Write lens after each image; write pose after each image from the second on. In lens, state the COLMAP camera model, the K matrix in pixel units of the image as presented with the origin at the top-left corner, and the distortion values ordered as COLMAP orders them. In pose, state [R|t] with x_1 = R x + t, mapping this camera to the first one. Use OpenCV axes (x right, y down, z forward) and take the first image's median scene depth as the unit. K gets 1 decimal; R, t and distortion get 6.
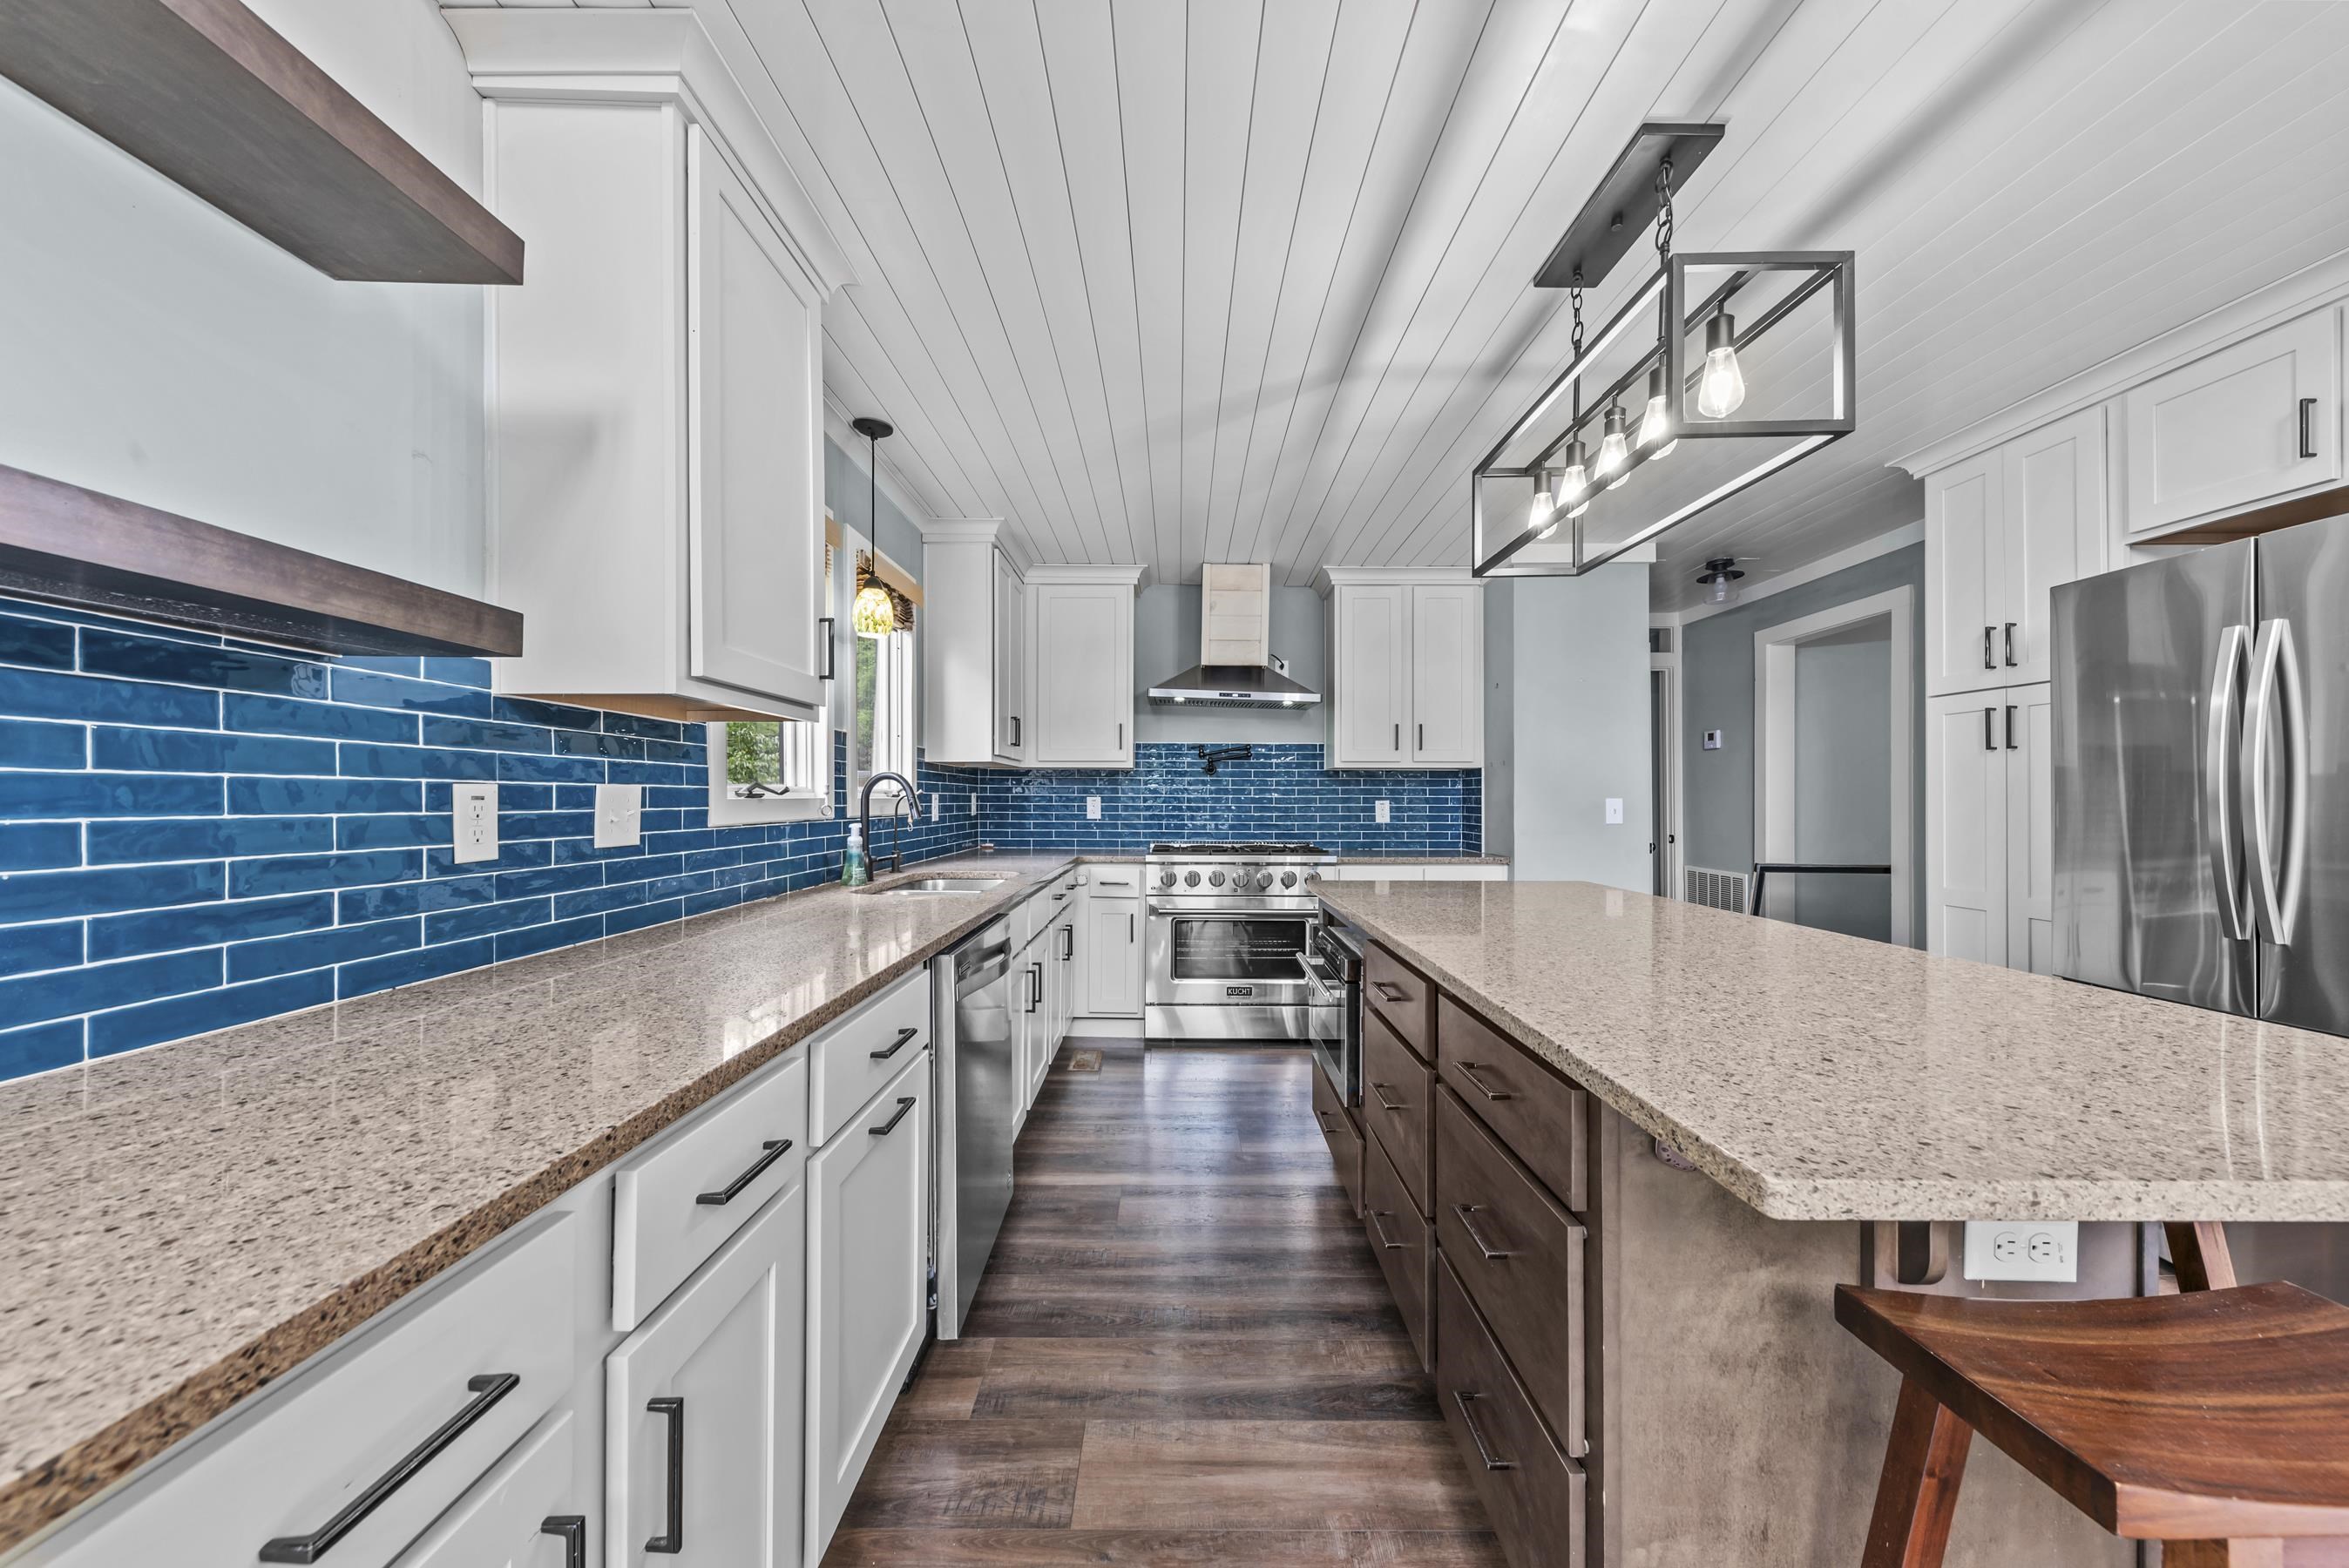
lens RADIAL K [[809.4, 0, 1173.4], [0, 809.4, 791.0], [0, 0, 1]] dist [0.018086, -0.001547]
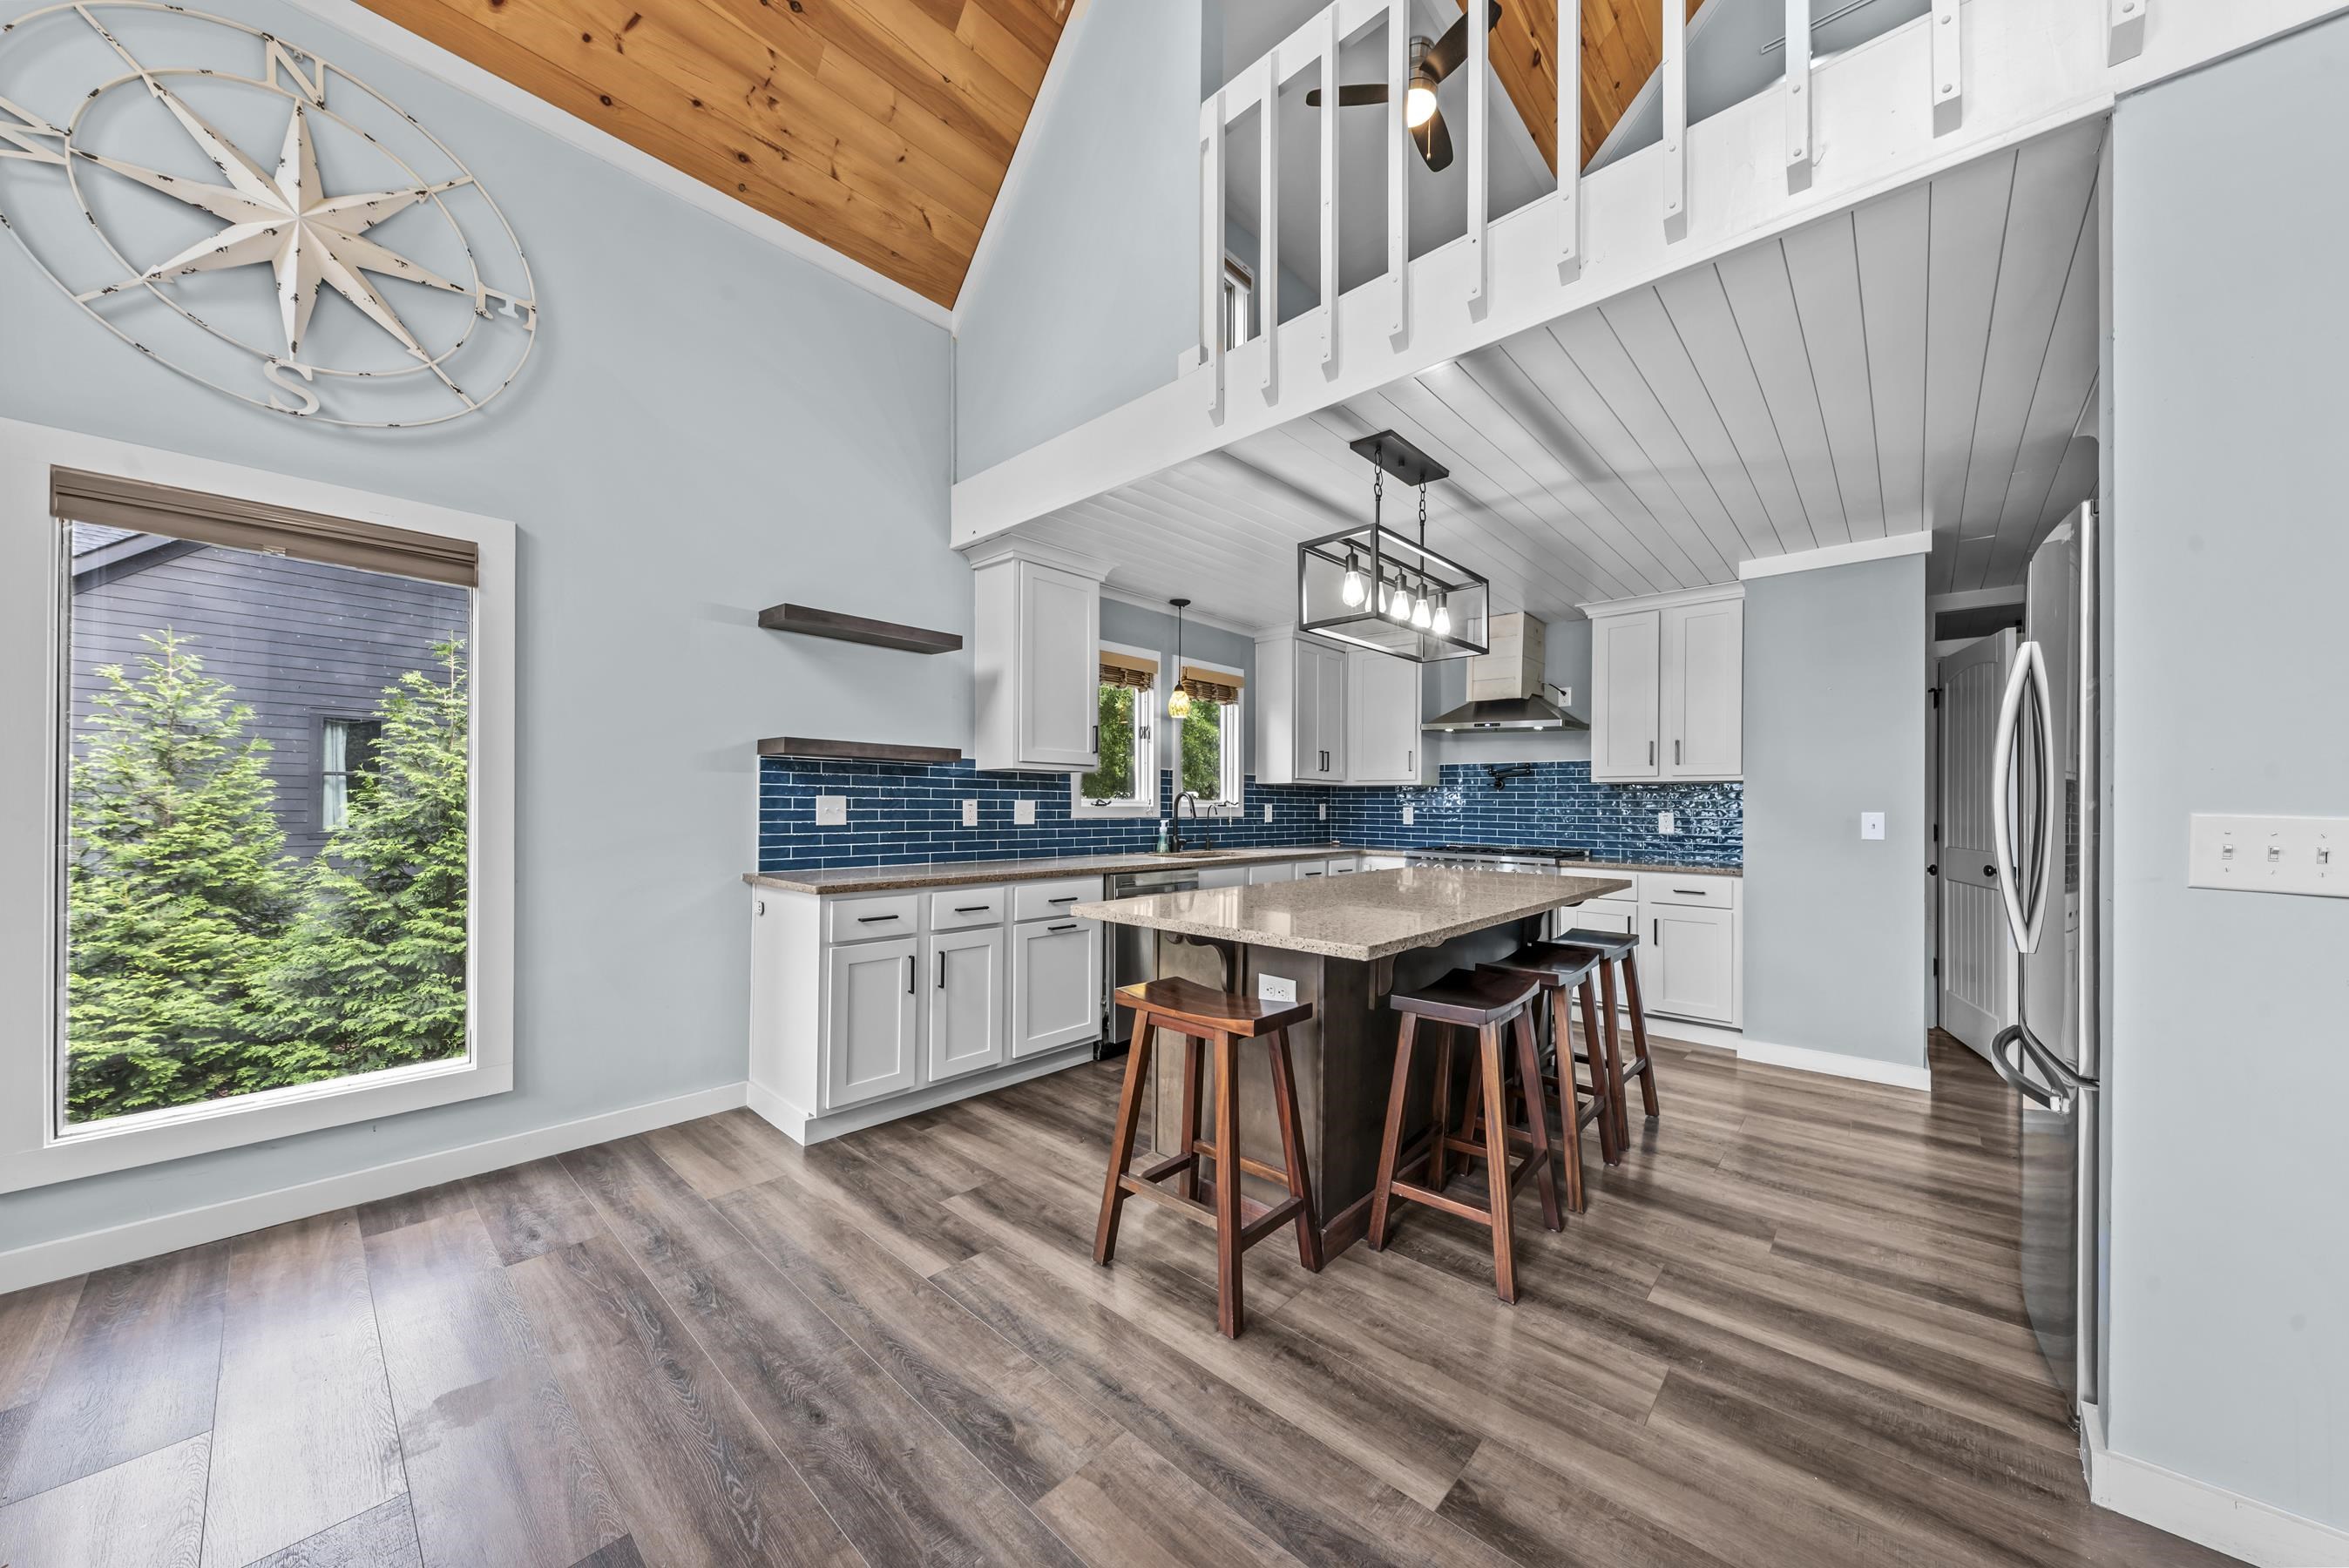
lens RADIAL K [[809.4, 0, 1171.4], [0, 809.4, 800.8], [0, 0, 1]] dist [0.018086, -0.001547]
pose [[0.735318, 0.001946, -0.677720, 0.901581], [-0.001618, 0.999998, 0.001117, -0.006126], [0.677721, 0.000275, 0.735320, -0.365444]]
